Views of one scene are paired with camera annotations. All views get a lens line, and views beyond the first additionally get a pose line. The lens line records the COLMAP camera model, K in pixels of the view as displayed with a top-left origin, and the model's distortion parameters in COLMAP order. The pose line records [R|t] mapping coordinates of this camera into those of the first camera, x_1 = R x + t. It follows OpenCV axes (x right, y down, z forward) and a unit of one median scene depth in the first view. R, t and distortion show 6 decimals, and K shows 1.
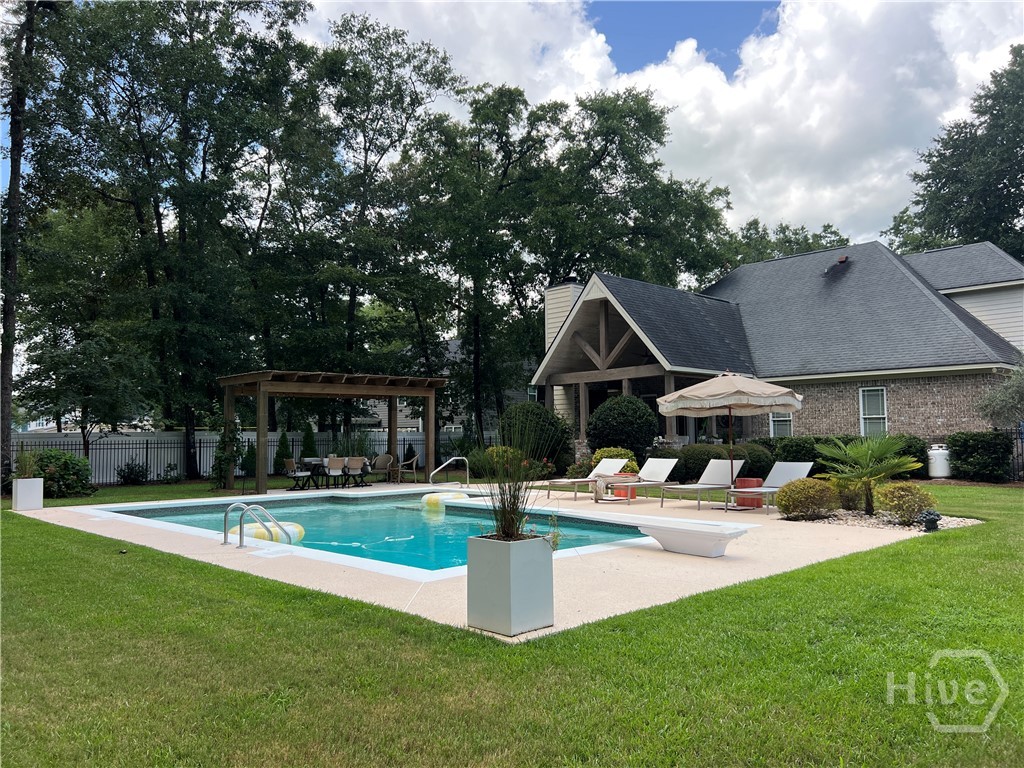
lens RADIAL K [[765.4, 0, 512.0], [0, 765.4, 384.0], [0, 0, 1]] dist [0.074158, -0.105768]
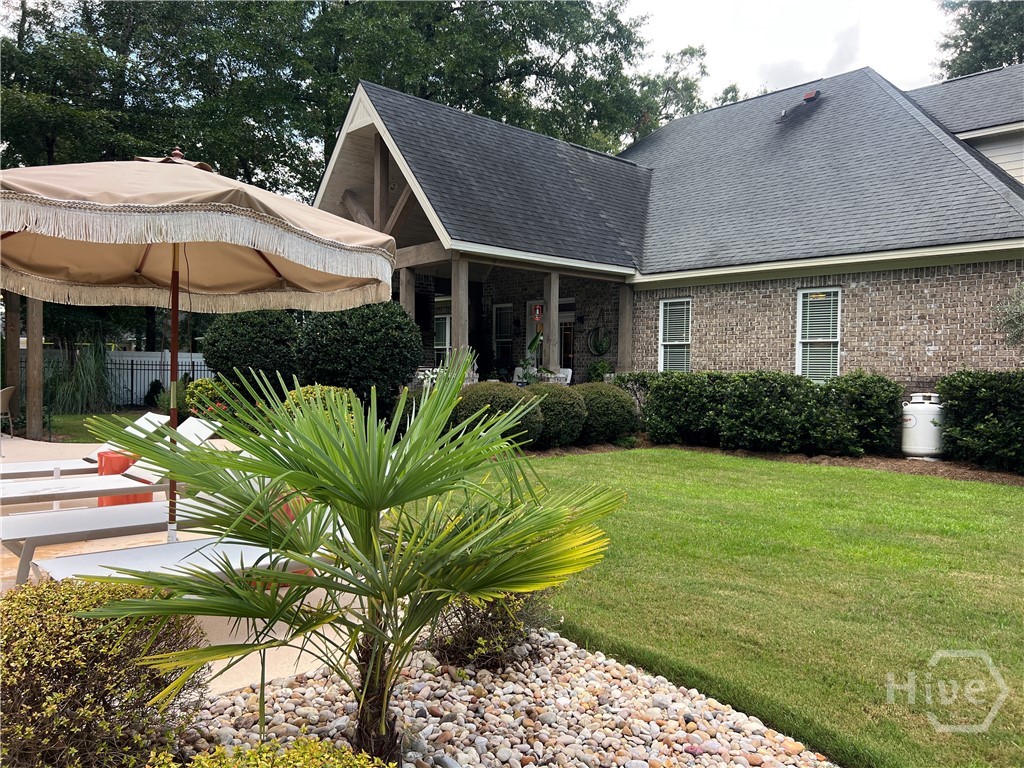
lens RADIAL K [[756.7, 0, 512.0], [0, 756.7, 384.0], [0, 0, 1]] dist [-0.003827, -0.009152]
pose [[0.998515, 0.024964, -0.048427, 0.268363], [-0.020466, 0.995618, 0.091247, 0.027559], [0.050493, -0.090121, 0.994650, 0.431302]]
